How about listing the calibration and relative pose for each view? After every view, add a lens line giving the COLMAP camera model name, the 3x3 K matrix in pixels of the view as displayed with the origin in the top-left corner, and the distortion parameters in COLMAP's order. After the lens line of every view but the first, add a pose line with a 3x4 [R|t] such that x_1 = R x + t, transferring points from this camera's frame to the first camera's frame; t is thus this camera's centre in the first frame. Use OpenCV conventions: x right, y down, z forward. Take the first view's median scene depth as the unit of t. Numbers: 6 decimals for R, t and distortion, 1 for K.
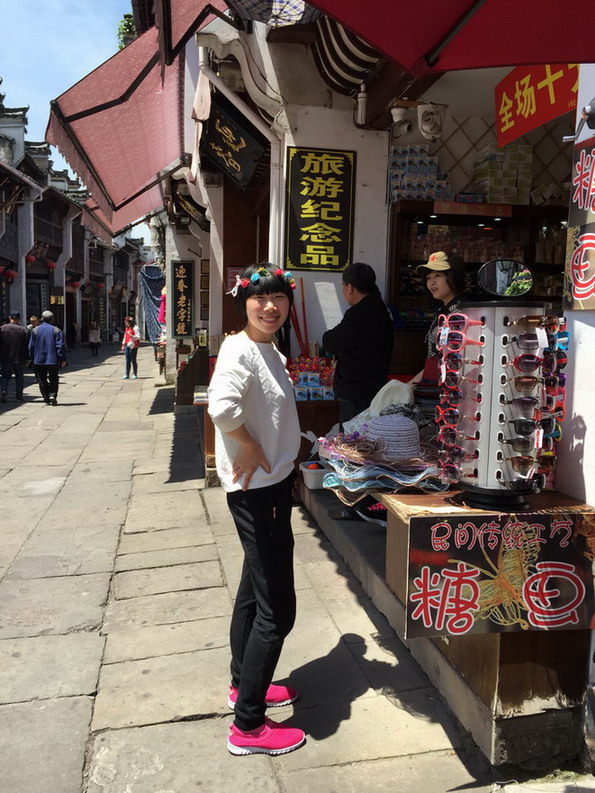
lens RADIAL K [[685.0, 0, 296.3], [0, 685.0, 396.8], [0, 0, 1]] dist [0.068126, -0.092629]
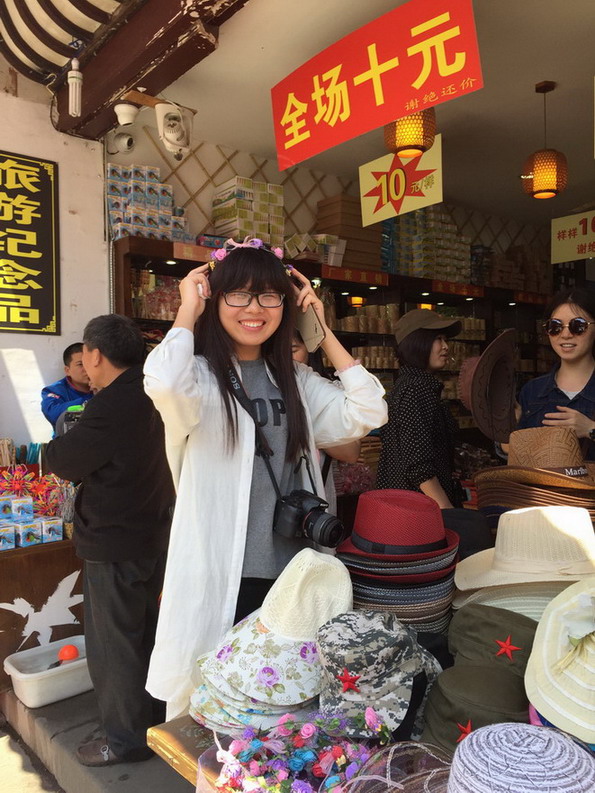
lens RADIAL K [[685.0, 0, 300.2], [0, 685.0, 398.1], [0, 0, 1]] dist [0.068126, -0.092629]
pose [[0.876196, -0.033062, 0.480820, -0.042045], [0.080607, 0.993645, -0.078565, -0.046640], [-0.475167, 0.107596, 0.873292, 0.302622]]
